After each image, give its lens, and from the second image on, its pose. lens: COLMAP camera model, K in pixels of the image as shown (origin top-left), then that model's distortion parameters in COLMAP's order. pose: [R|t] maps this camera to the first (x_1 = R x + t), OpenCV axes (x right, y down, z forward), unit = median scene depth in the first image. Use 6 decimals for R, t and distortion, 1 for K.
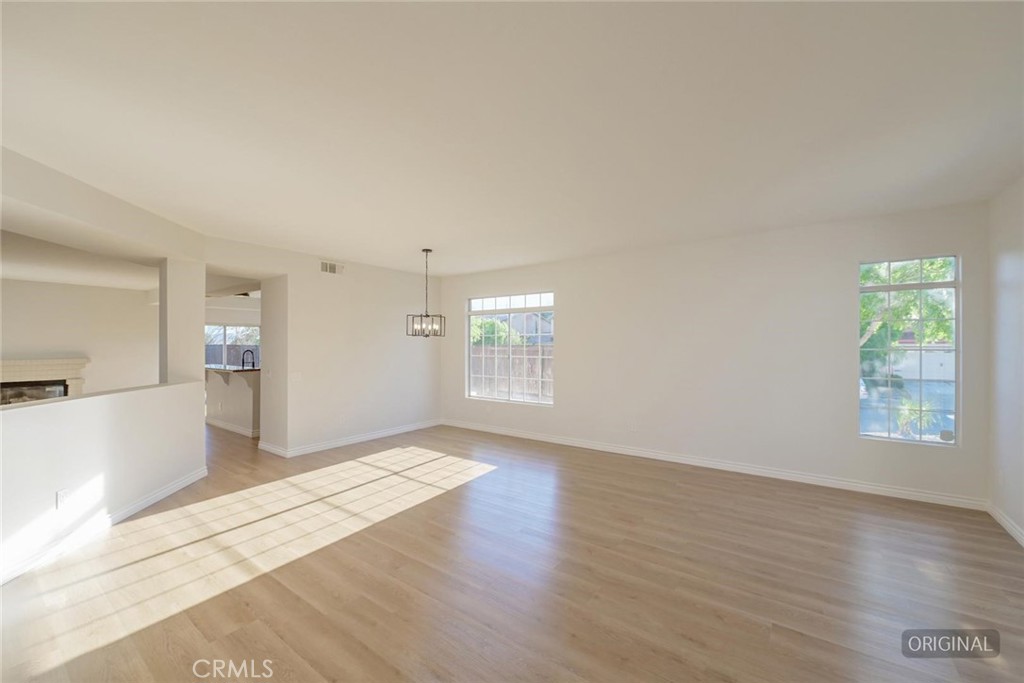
lens RADIAL K [[397.1, 0, 512.0], [0, 397.1, 341.5], [0, 0, 1]] dist [0.010803, -0.000001]
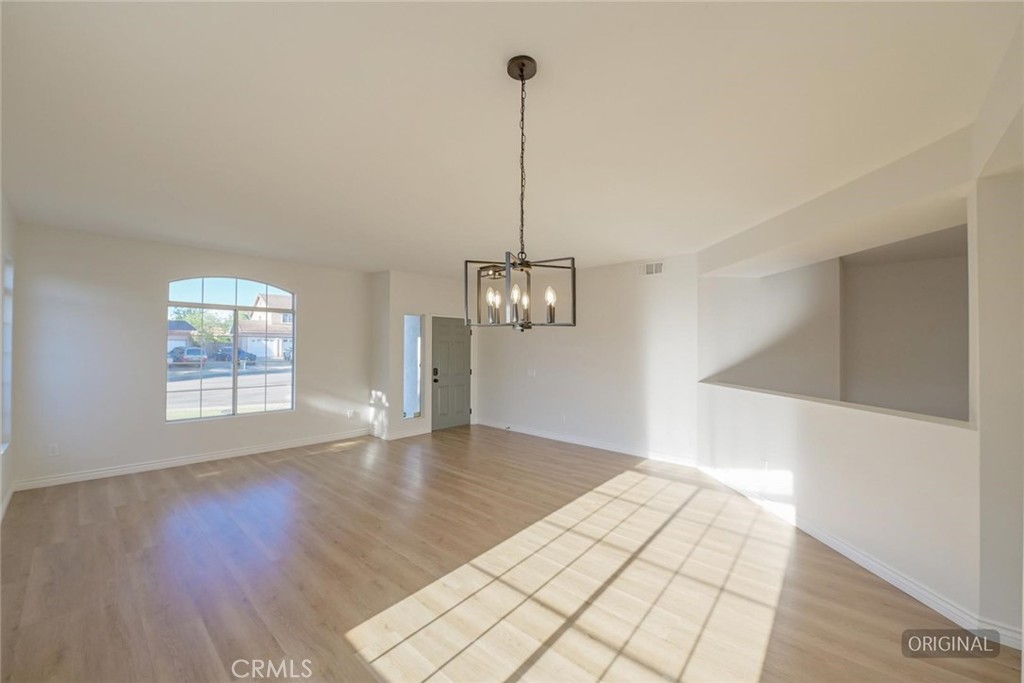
lens RADIAL K [[397.1, 0, 512.0], [0, 397.1, 341.5], [0, 0, 1]] dist [0.010803, -0.000001]
pose [[-0.992862, -0.000212, 0.119267, -0.372349], [-0.001663, 0.999926, -0.012069, 0.002605], [-0.119255, -0.012182, -0.992789, 1.967971]]
